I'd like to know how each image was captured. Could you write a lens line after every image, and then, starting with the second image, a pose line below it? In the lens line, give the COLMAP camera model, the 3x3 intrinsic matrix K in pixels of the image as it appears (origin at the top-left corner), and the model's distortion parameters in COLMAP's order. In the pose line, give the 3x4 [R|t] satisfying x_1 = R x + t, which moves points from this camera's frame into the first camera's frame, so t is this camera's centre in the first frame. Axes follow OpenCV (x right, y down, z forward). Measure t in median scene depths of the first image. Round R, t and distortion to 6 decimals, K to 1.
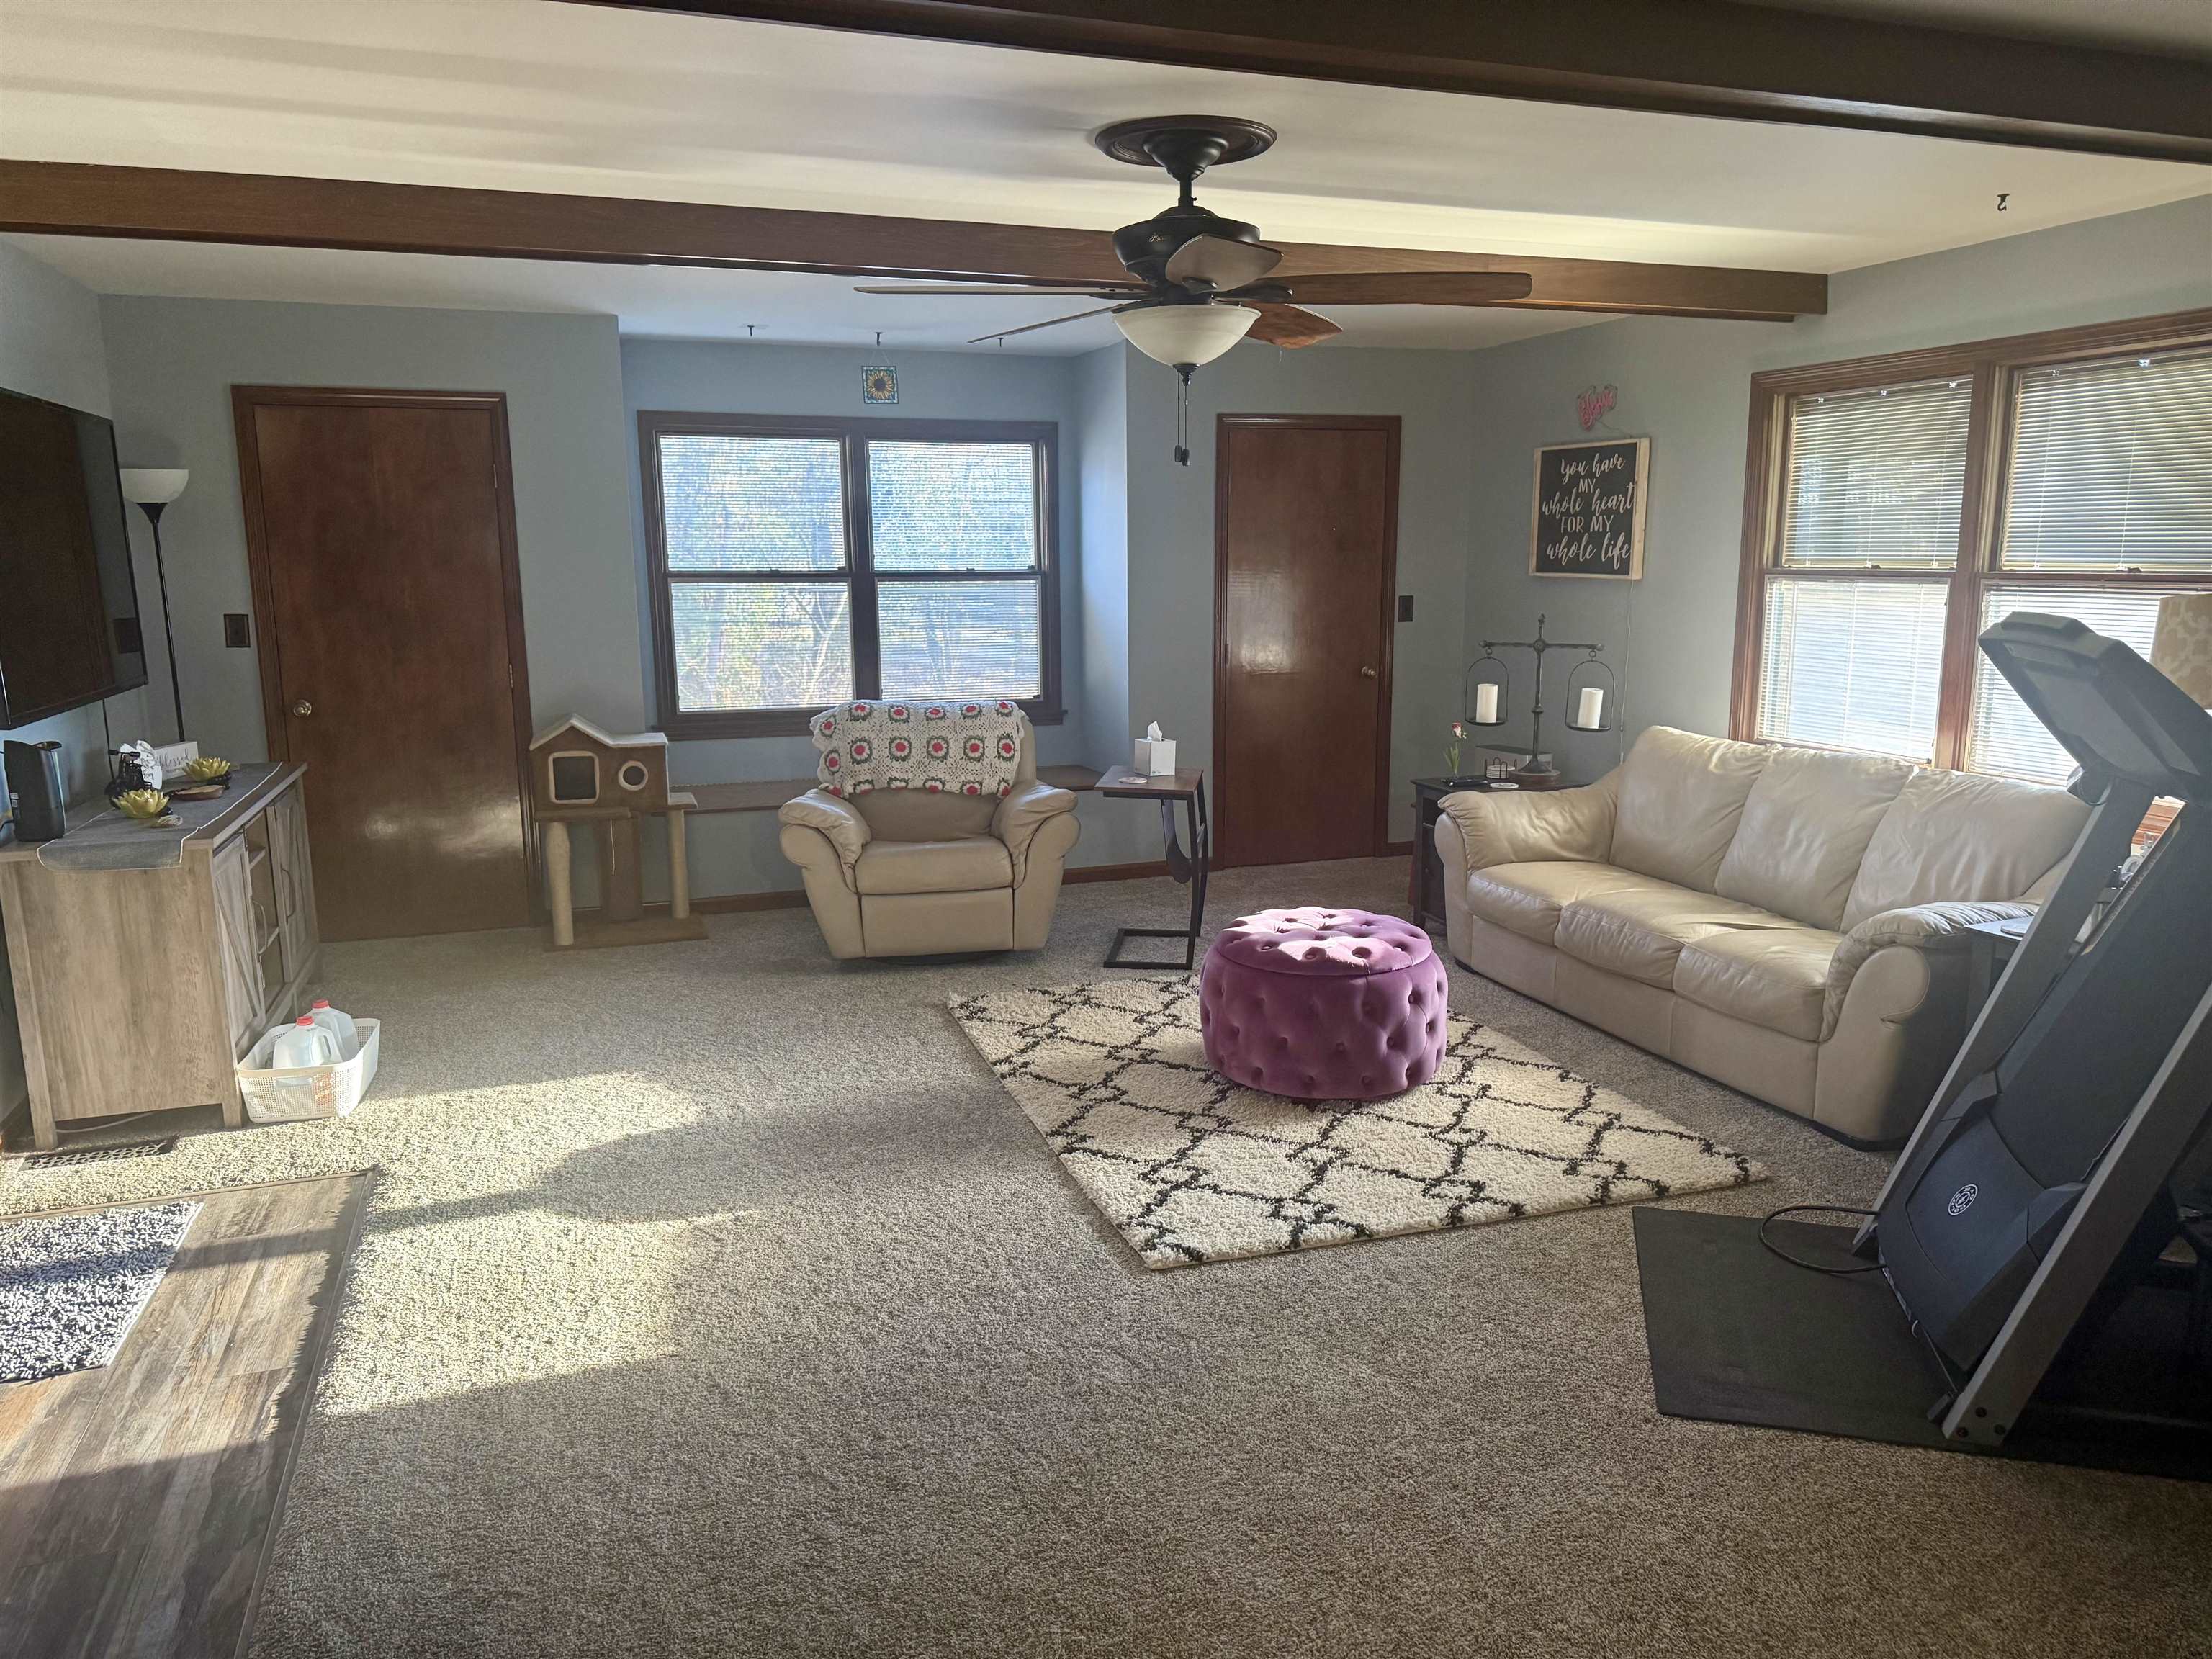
lens RADIAL K [[1573.7, 0, 1120.4], [0, 1573.7, 832.6], [0, 0, 1]] dist [0.027265, -0.057617]
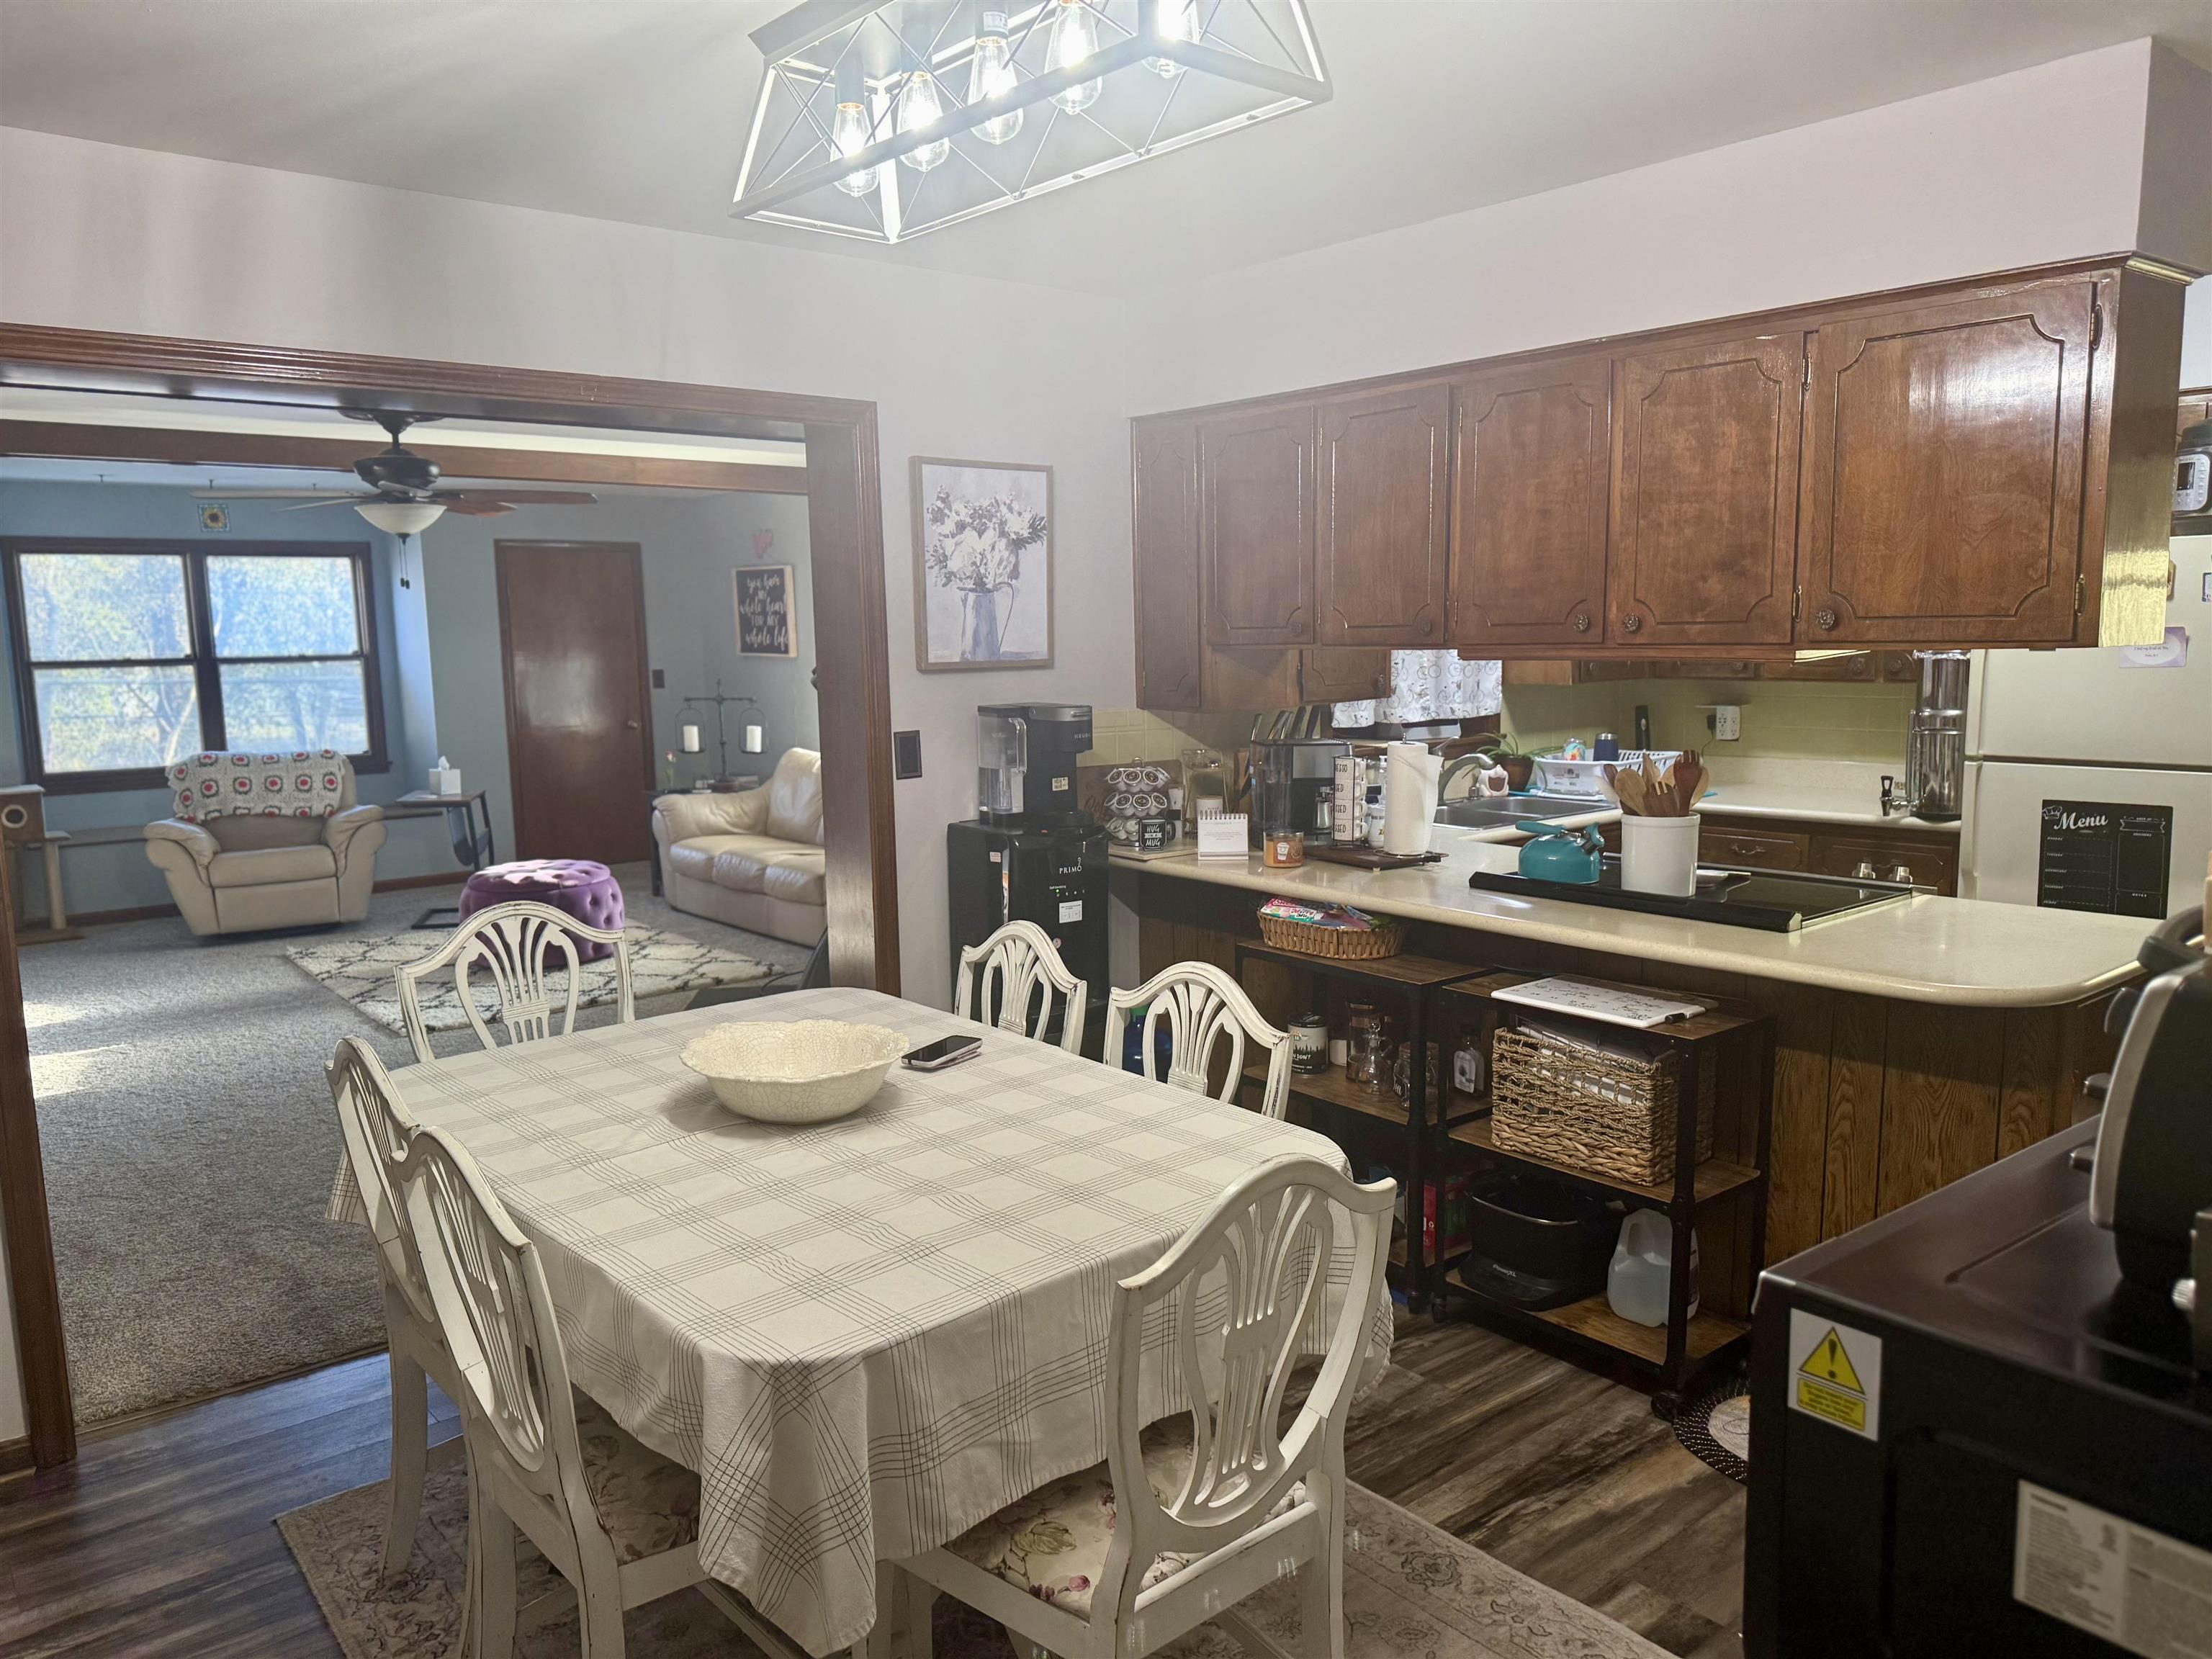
lens RADIAL K [[1573.7, 0, 1166.2], [0, 1573.7, 834.4], [0, 0, 1]] dist [0.027265, -0.057617]
pose [[0.928952, -0.055414, 0.366029, 0.099849], [0.074510, 0.996487, -0.038239, 0.100250], [-0.362624, 0.062795, 0.929818, -0.552483]]
